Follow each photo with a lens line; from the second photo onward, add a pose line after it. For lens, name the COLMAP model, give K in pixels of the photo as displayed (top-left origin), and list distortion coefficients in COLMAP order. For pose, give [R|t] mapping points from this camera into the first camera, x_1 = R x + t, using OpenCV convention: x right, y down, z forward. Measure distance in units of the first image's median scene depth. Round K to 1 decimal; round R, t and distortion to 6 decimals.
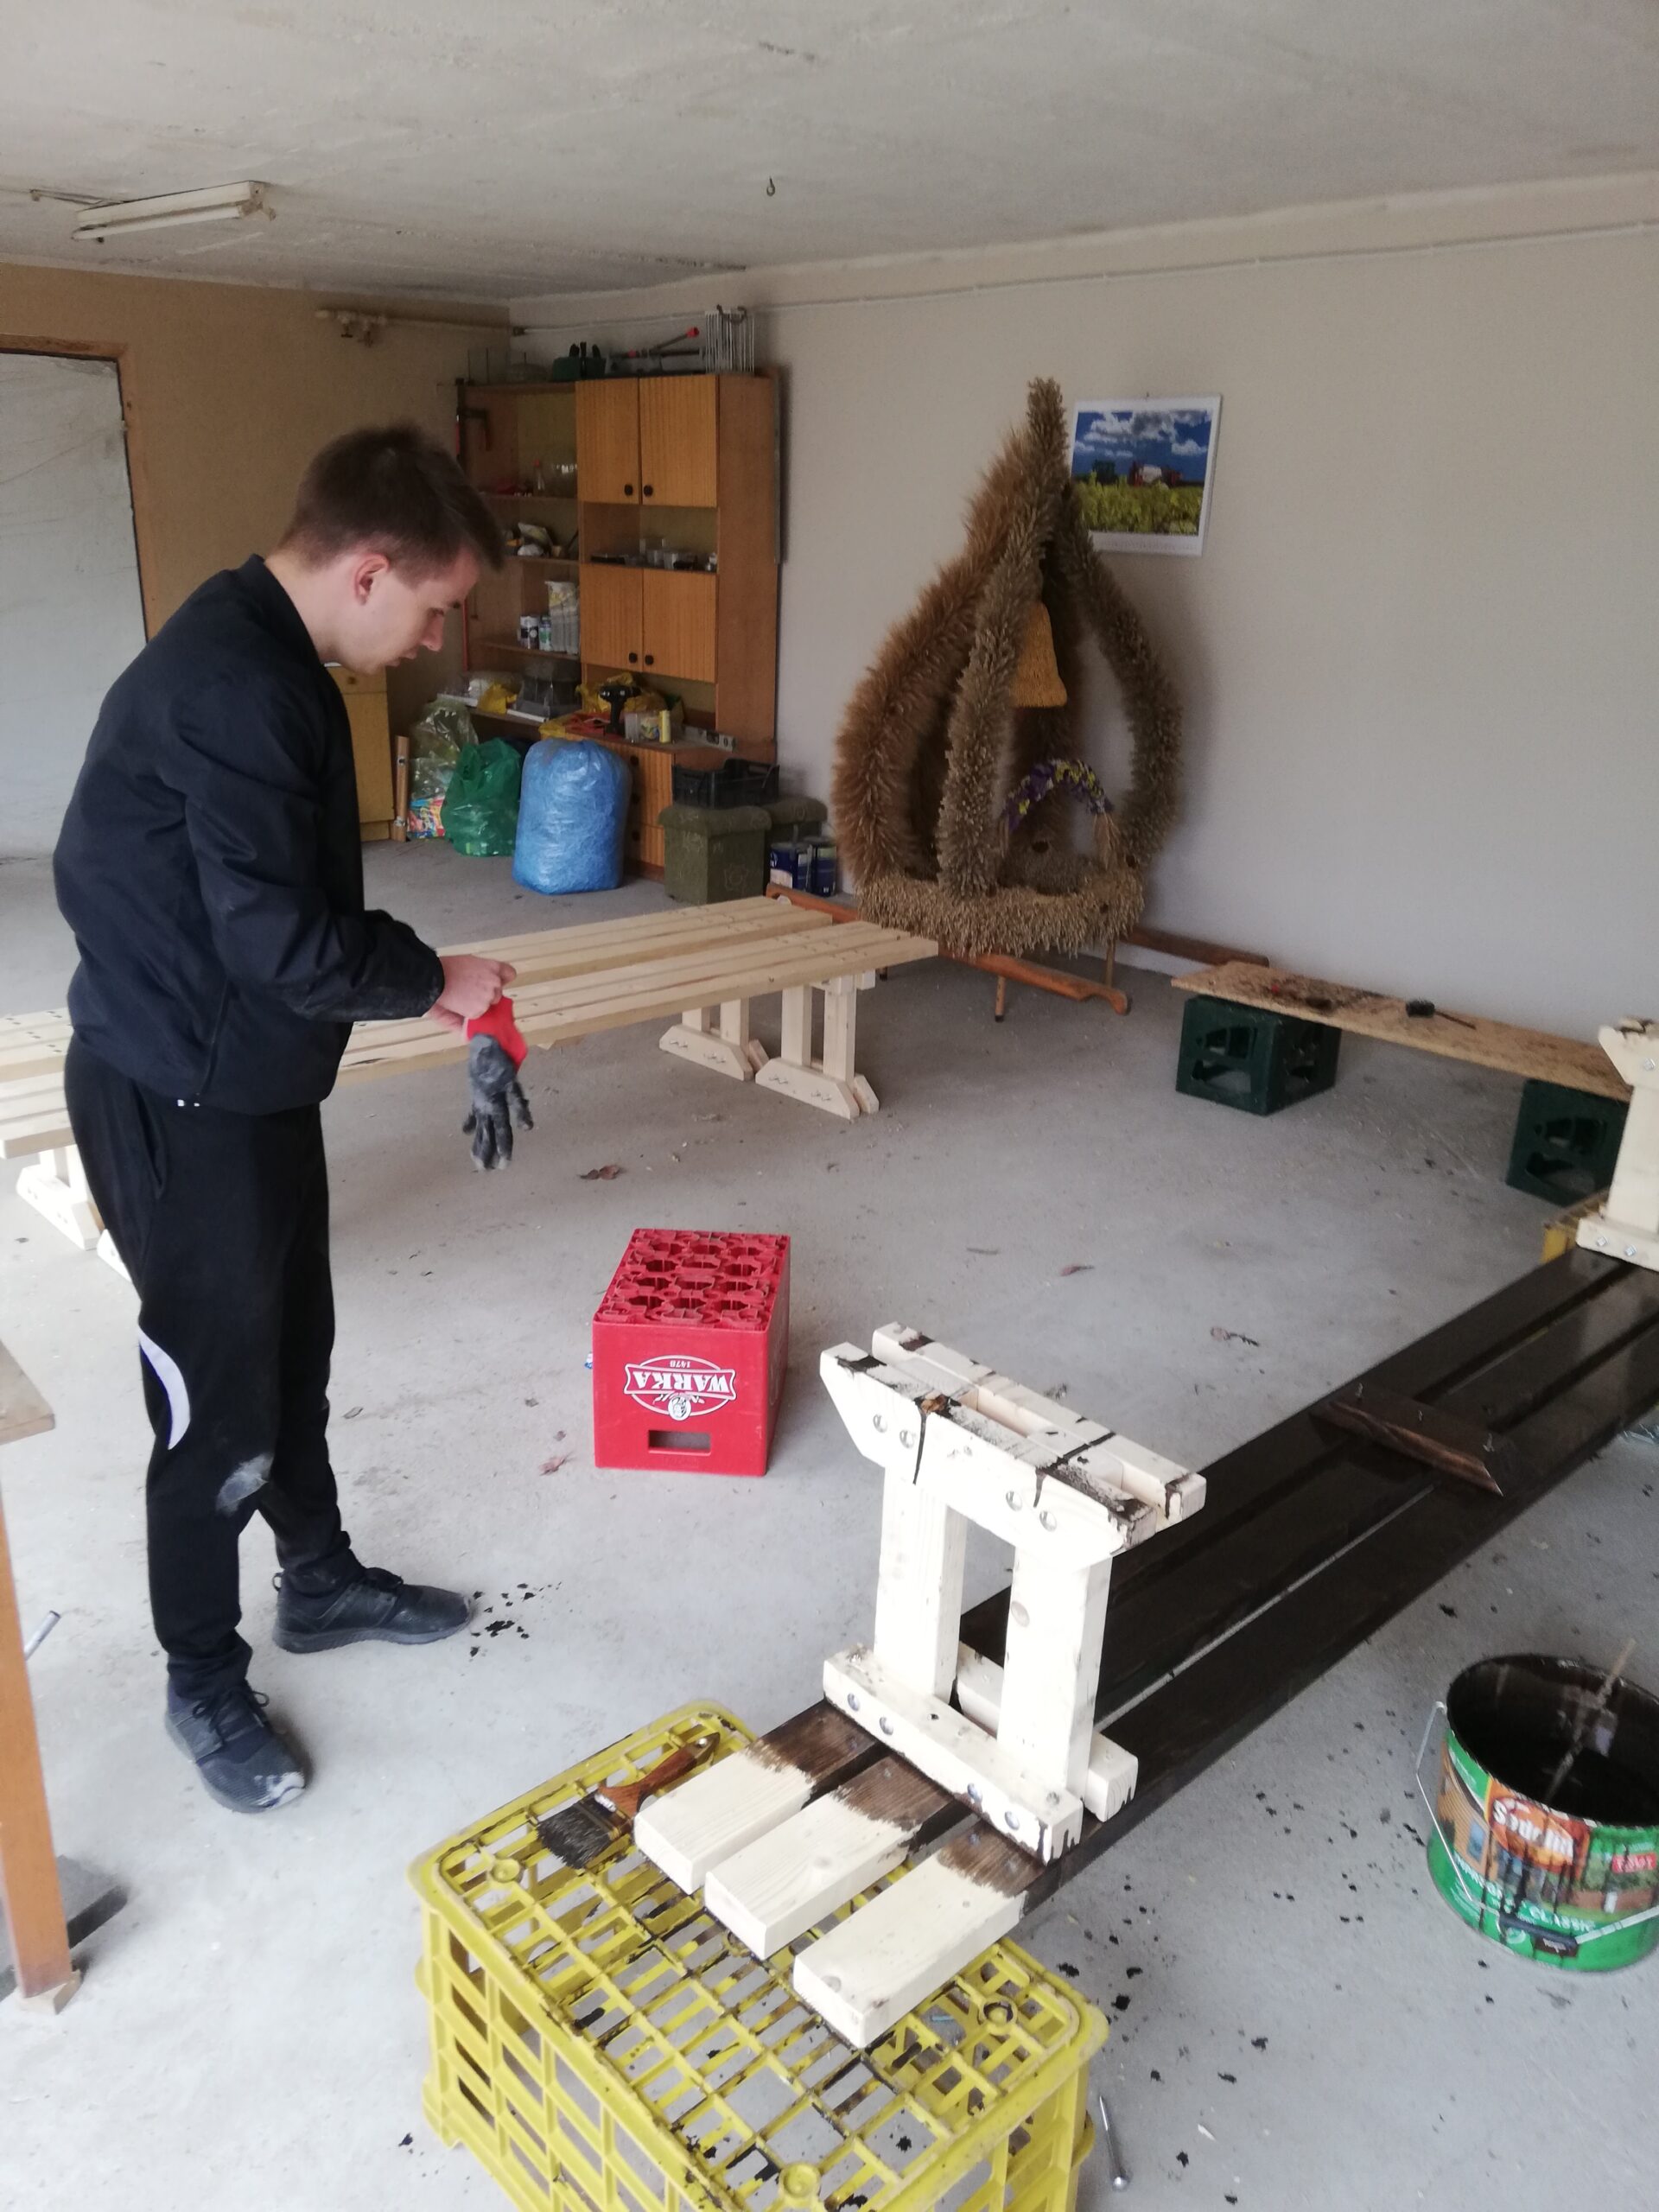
lens RADIAL K [[1626.9, 0, 871.0], [0, 1626.9, 1119.2], [0, 0, 1]] dist [0.057683, -0.078737]
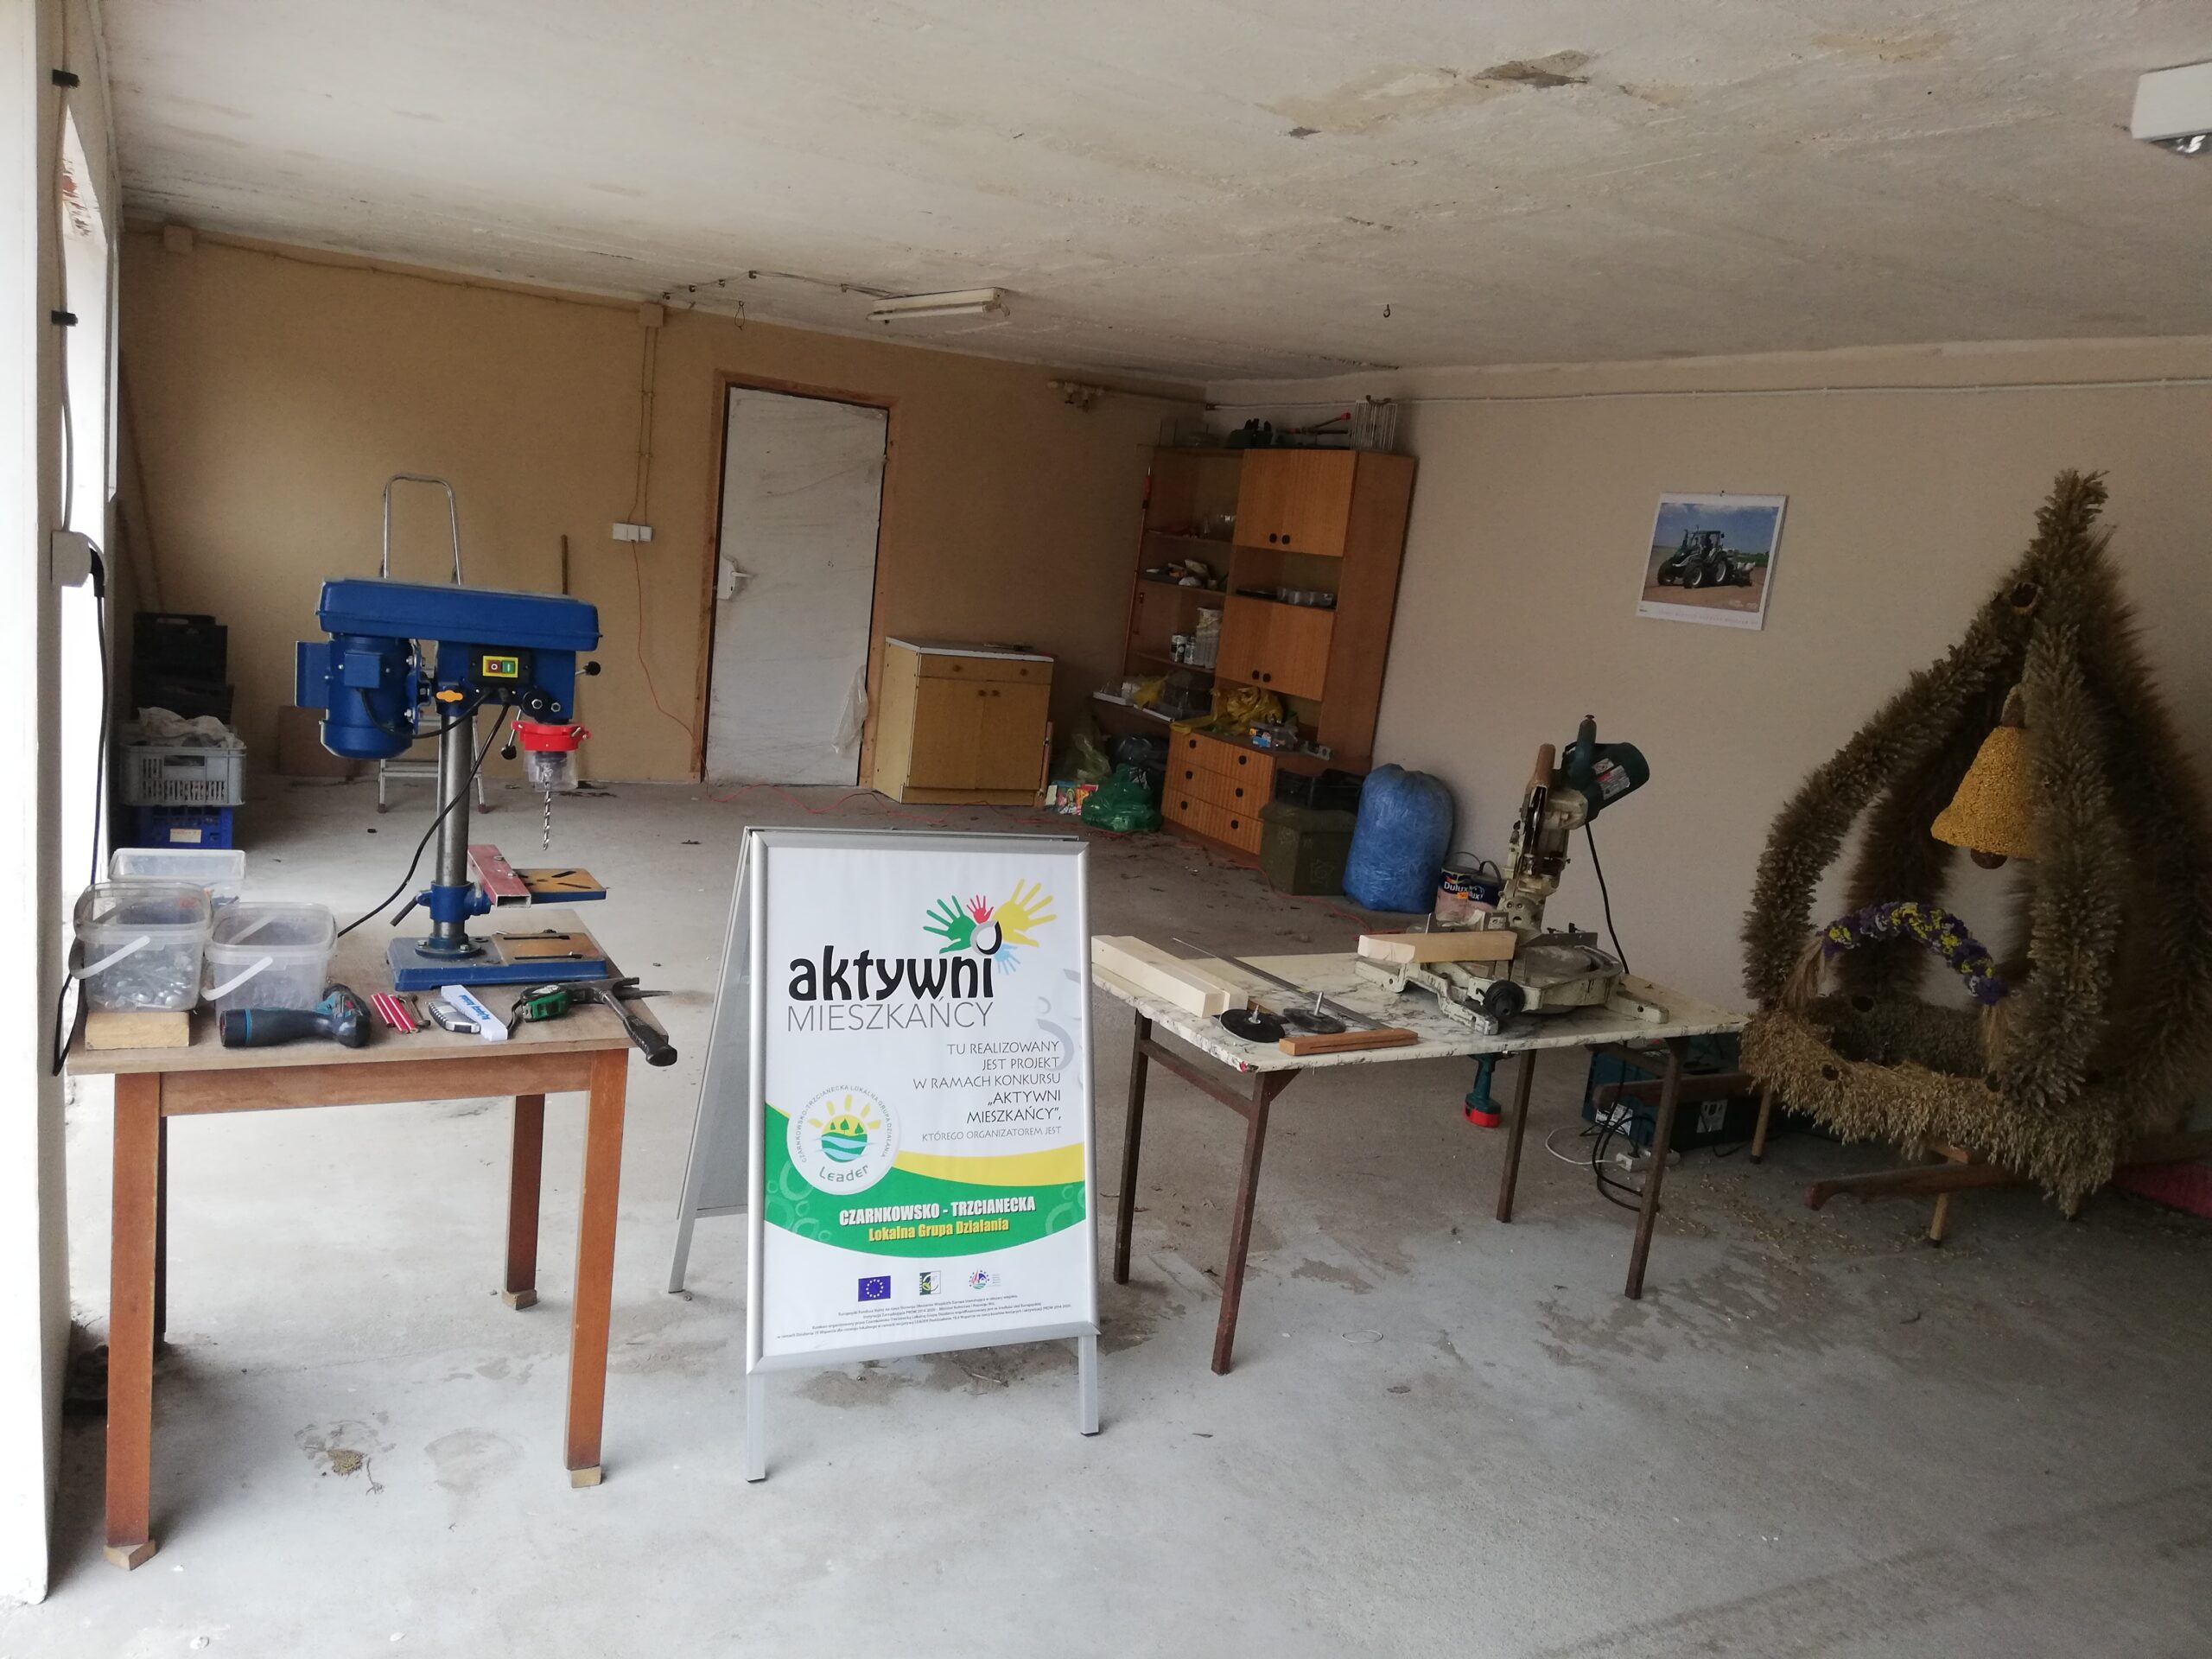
lens RADIAL K [[1626.9, 0, 1158.3], [0, 1626.9, 865.8], [0, 0, 1]] dist [0.057683, -0.078737]
pose [[0.966350, 0.124110, -0.225308, 0.094254], [-0.161843, 0.974161, -0.157535, 0.061075], [0.199935, 0.188698, 0.961467, -0.137450]]
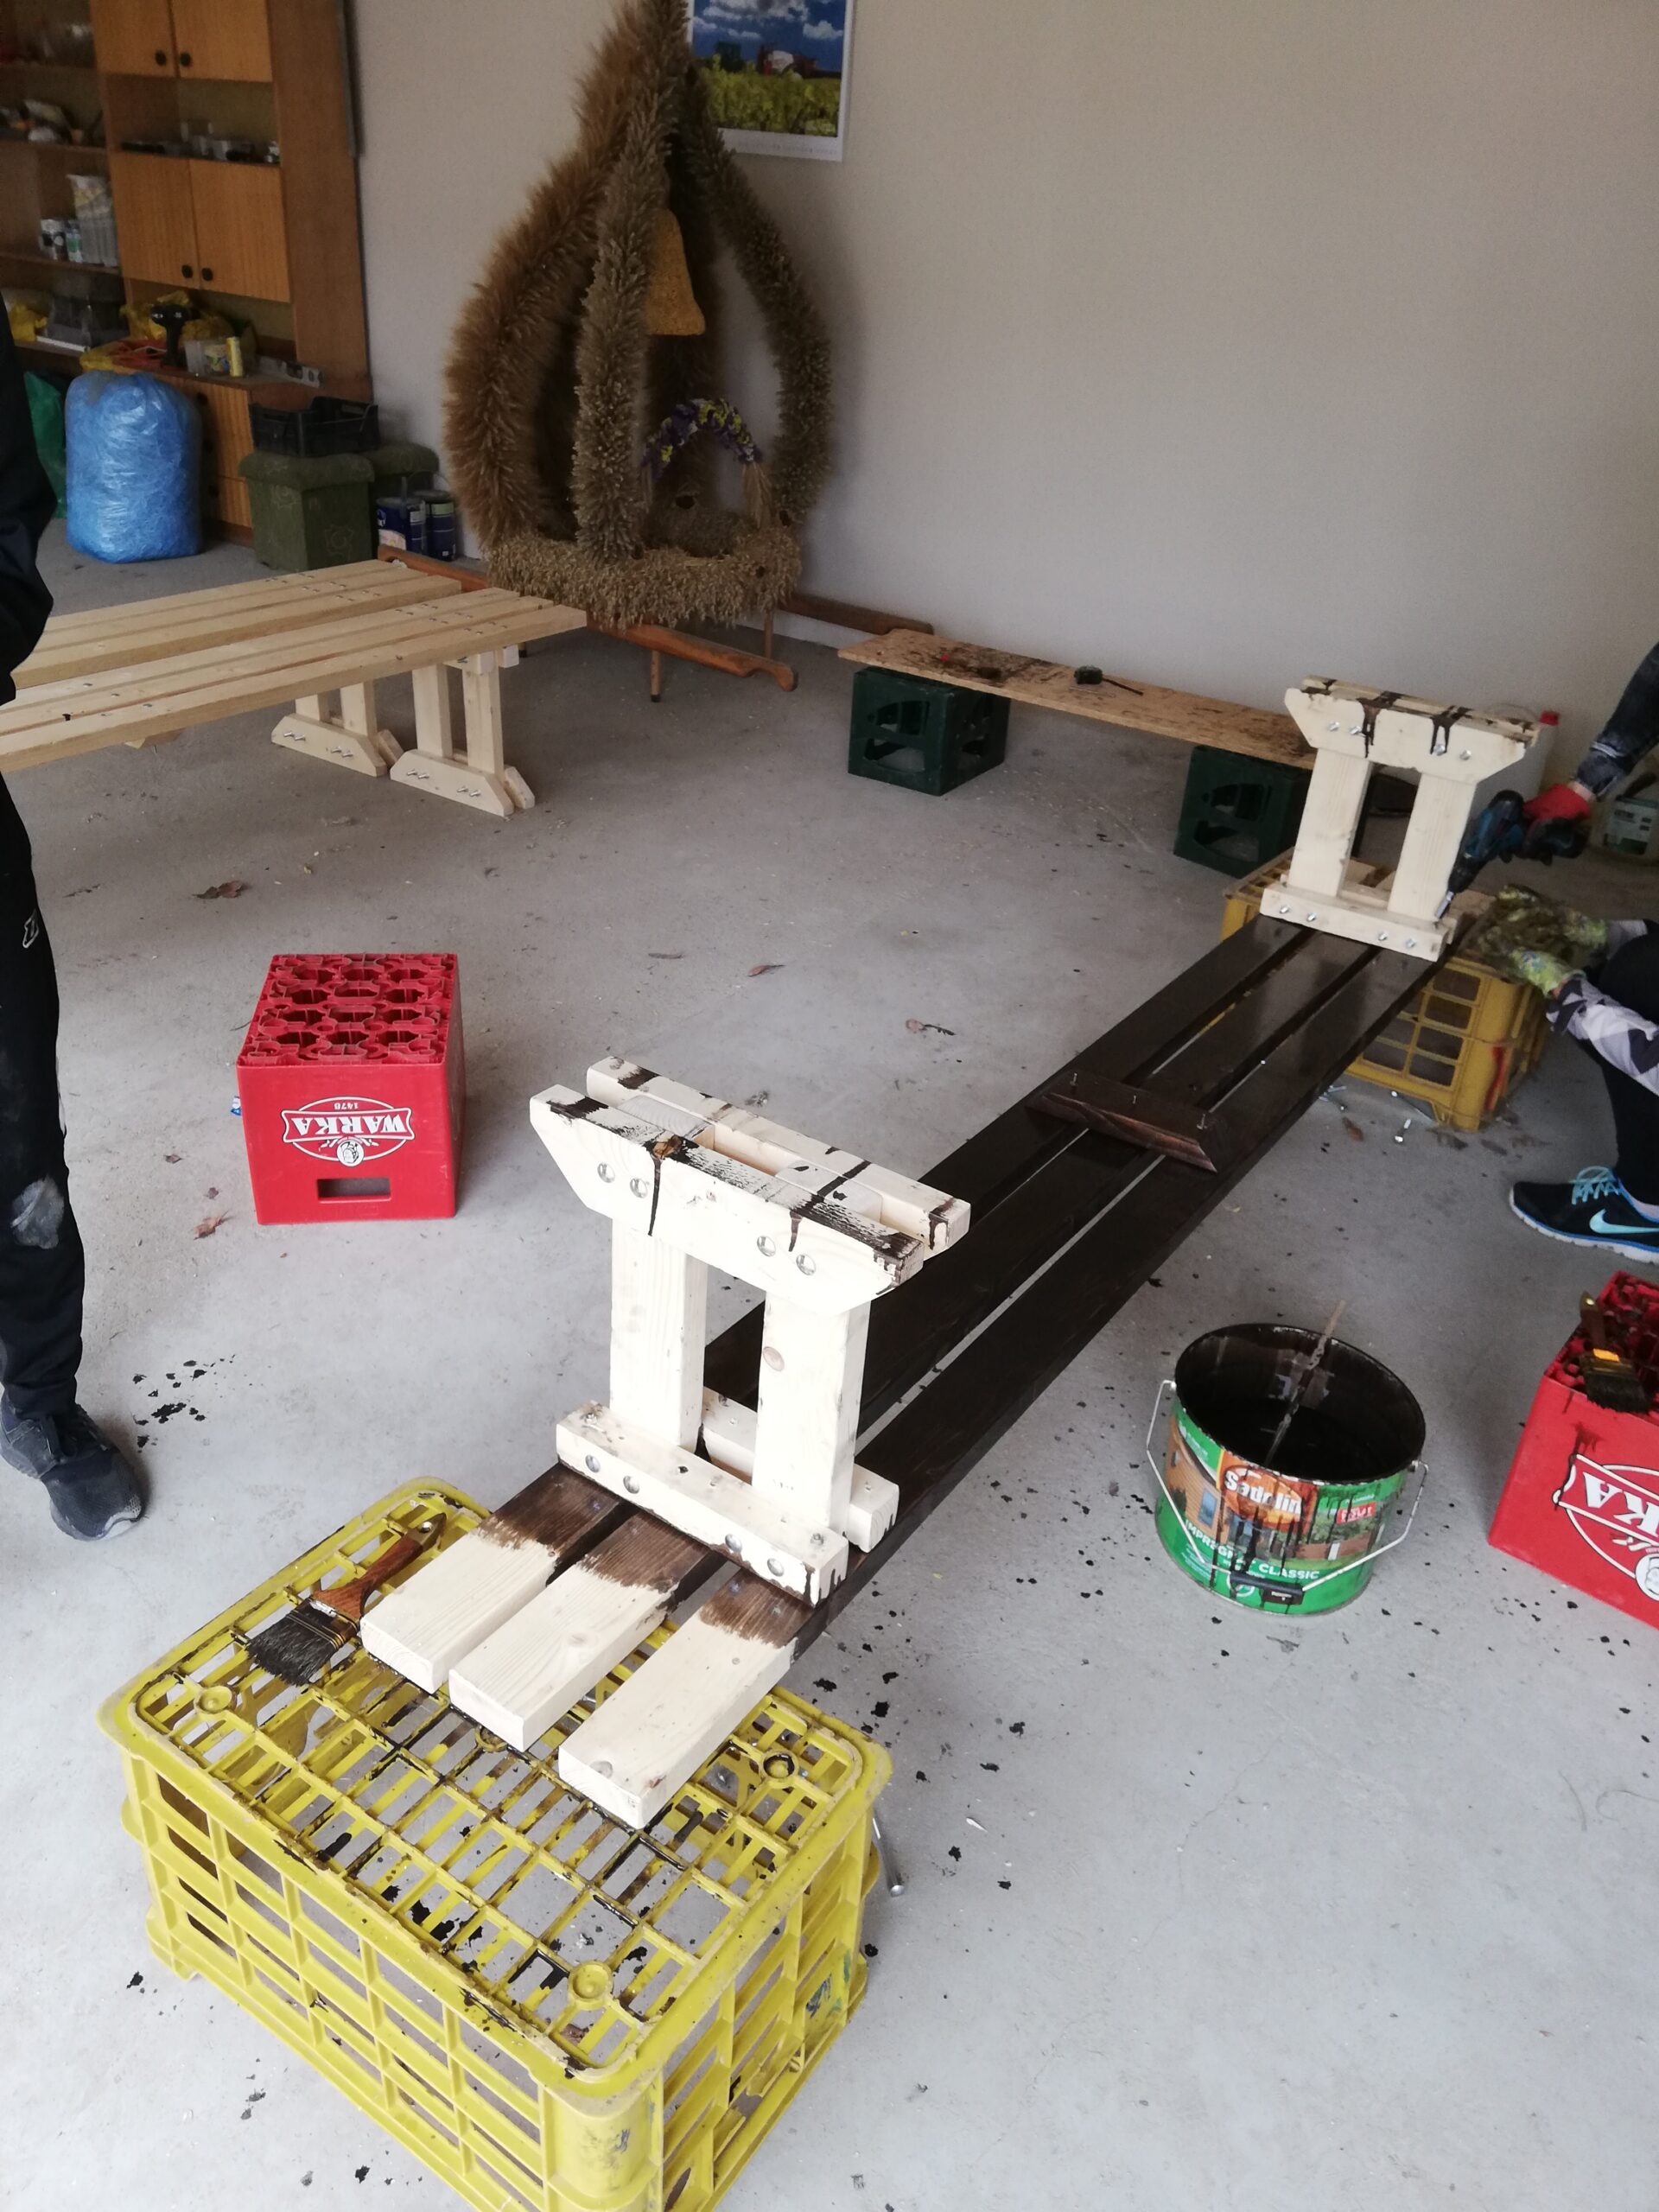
lens RADIAL K [[1626.9, 0, 856.5], [0, 1626.9, 1124.7], [0, 0, 1]] dist [0.057683, -0.078737]
pose [[0.977745, -0.079462, 0.194166, -0.009777], [0.040753, 0.979803, 0.195767, -0.001706], [-0.205801, -0.183497, 0.961236, 0.041448]]
